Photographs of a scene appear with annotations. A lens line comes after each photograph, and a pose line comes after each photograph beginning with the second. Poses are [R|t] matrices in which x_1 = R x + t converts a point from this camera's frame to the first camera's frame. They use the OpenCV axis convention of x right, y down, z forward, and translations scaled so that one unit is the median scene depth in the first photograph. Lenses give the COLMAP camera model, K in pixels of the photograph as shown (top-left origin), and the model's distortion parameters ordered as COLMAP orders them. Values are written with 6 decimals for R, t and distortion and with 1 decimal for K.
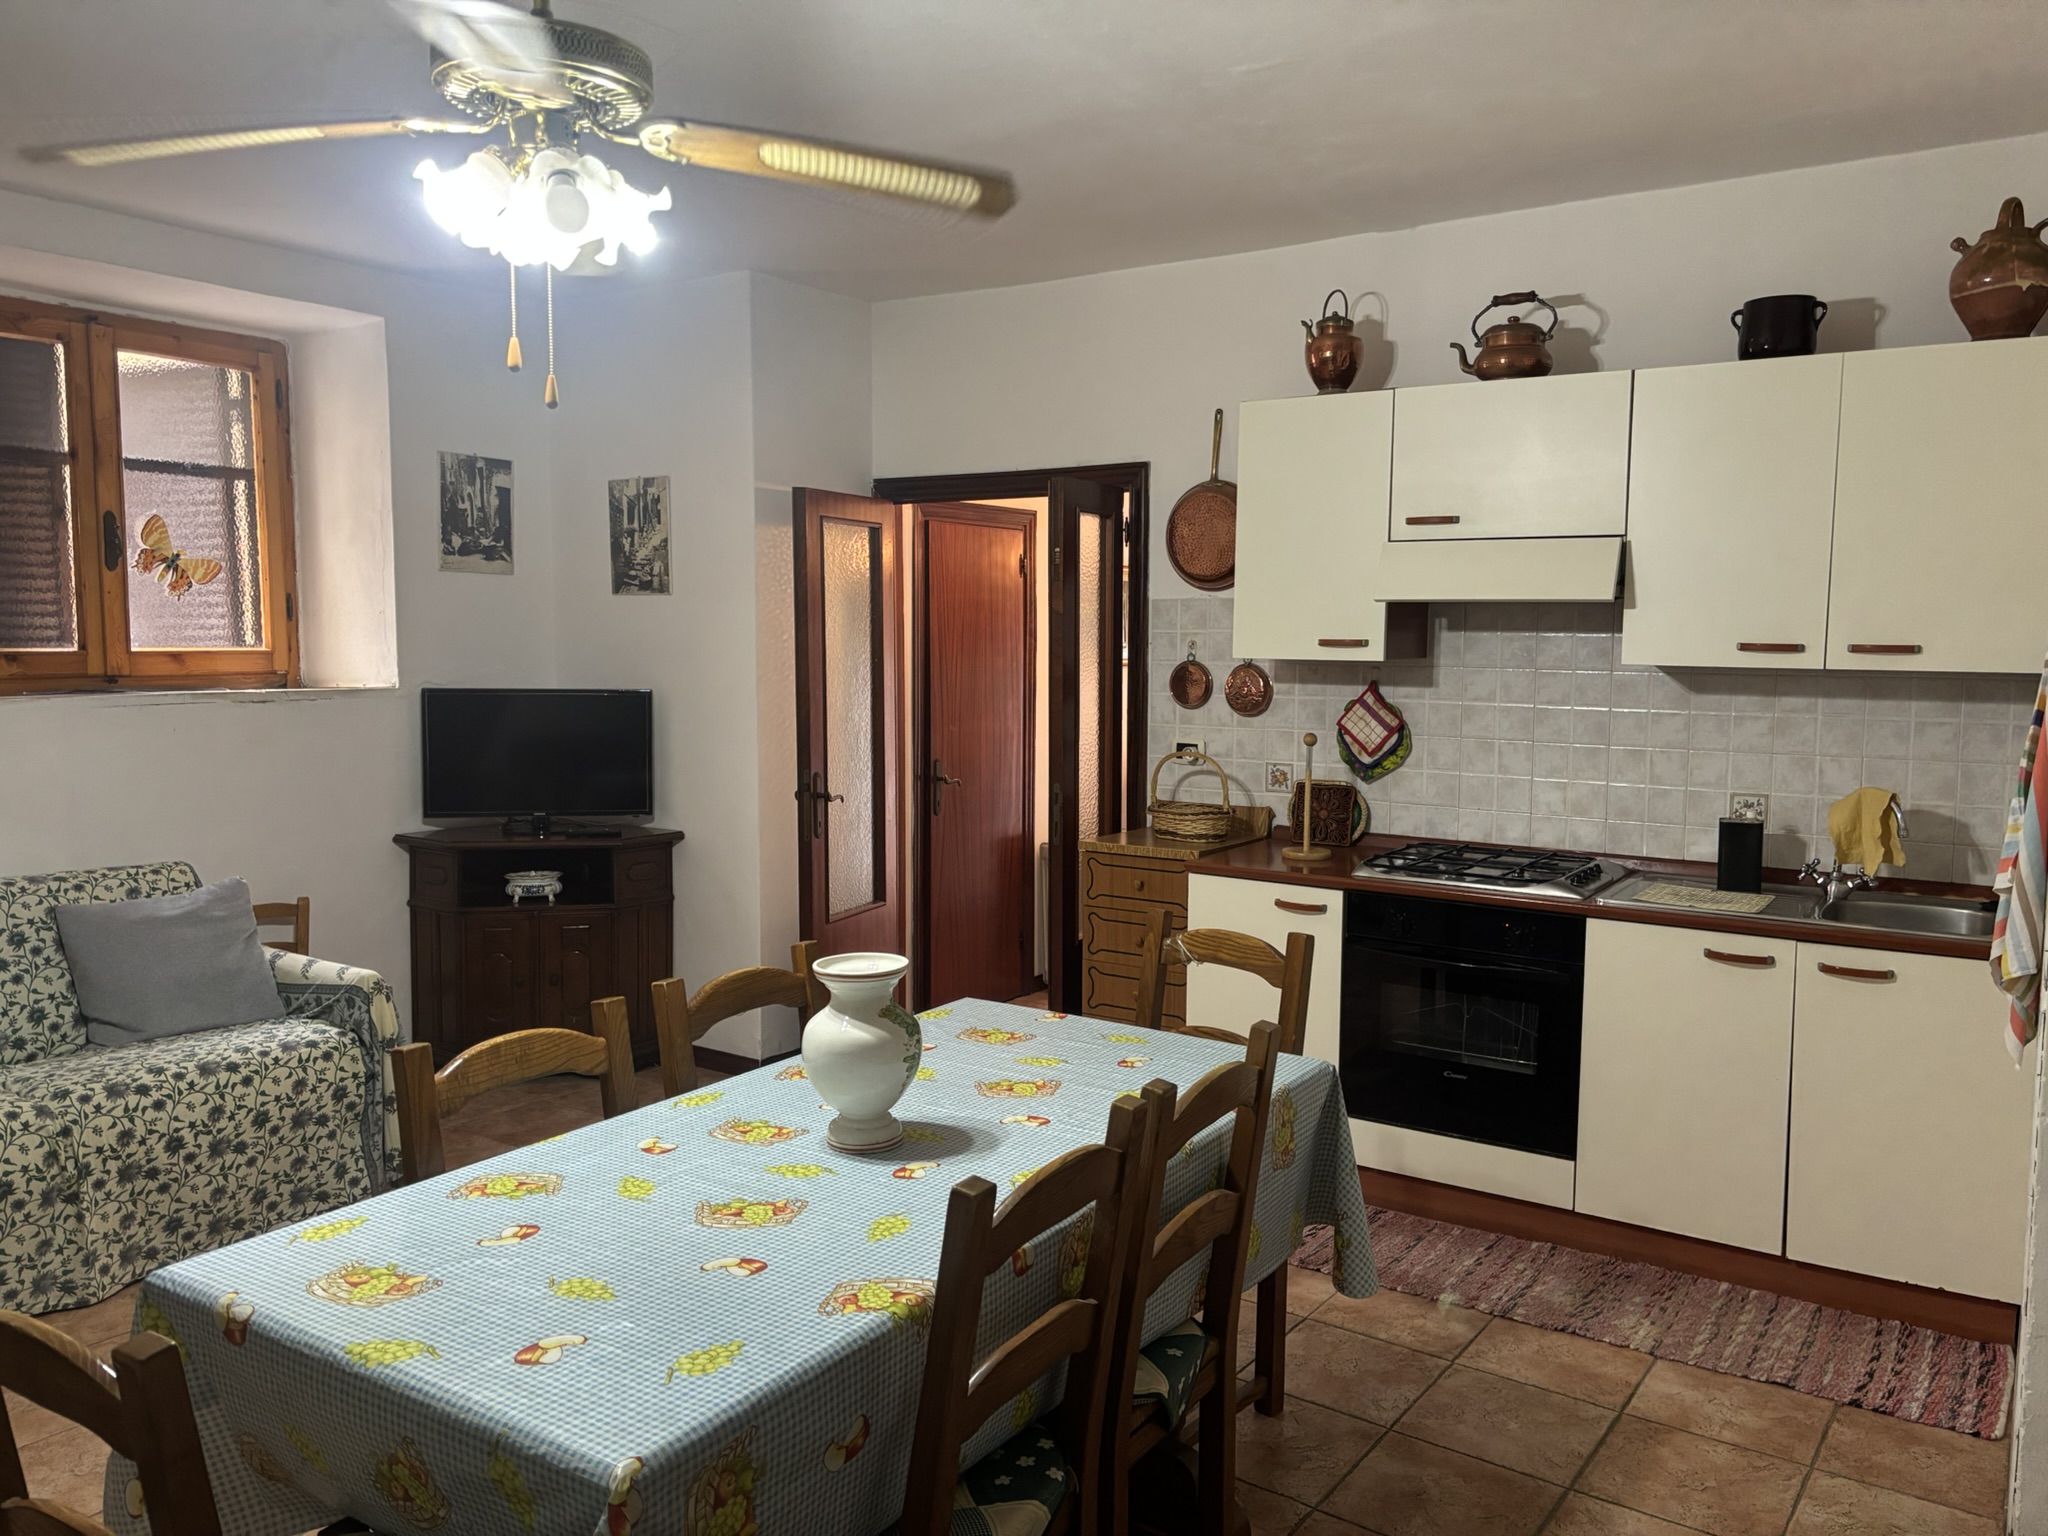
lens RADIAL K [[1524.0, 0, 1011.7], [0, 1524.0, 772.0], [0, 0, 1]] dist [0.070079, -0.084698]
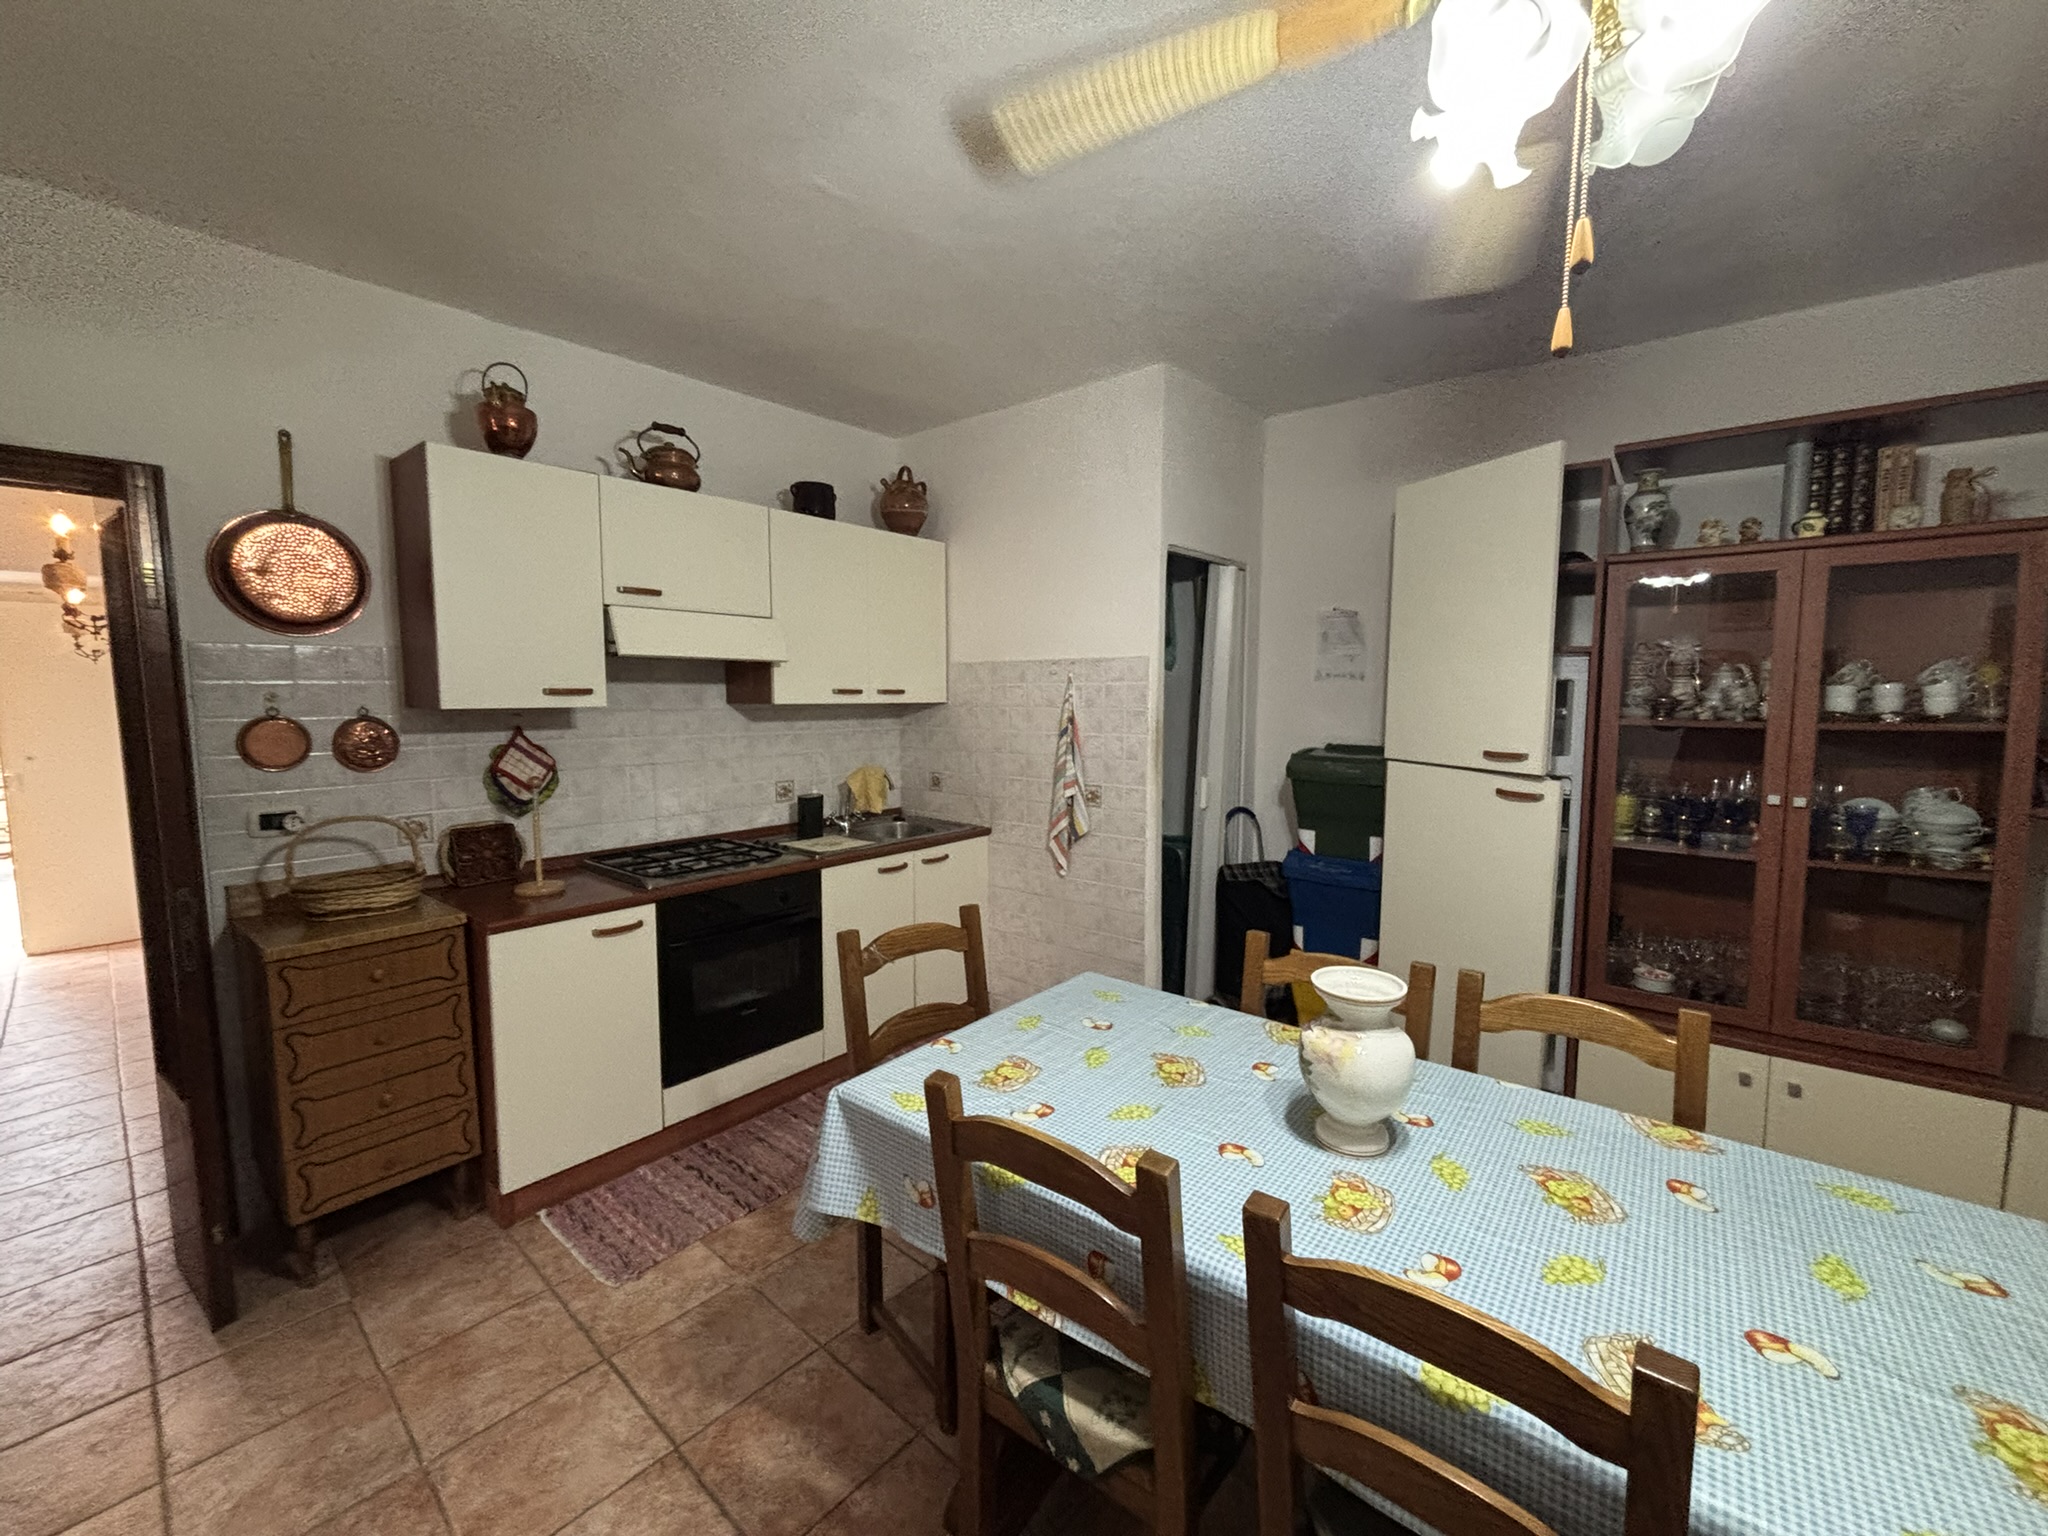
lens RADIAL K [[826.1, 0, 1030.3], [0, 826.1, 767.0], [0, 0, 1]] dist [-0.002783, 0.000423]
pose [[0.095581, -0.101124, 0.990272, -0.329124], [0.093530, 0.991338, 0.092206, -0.050823], [-0.991018, 0.083807, 0.104211, 0.568789]]
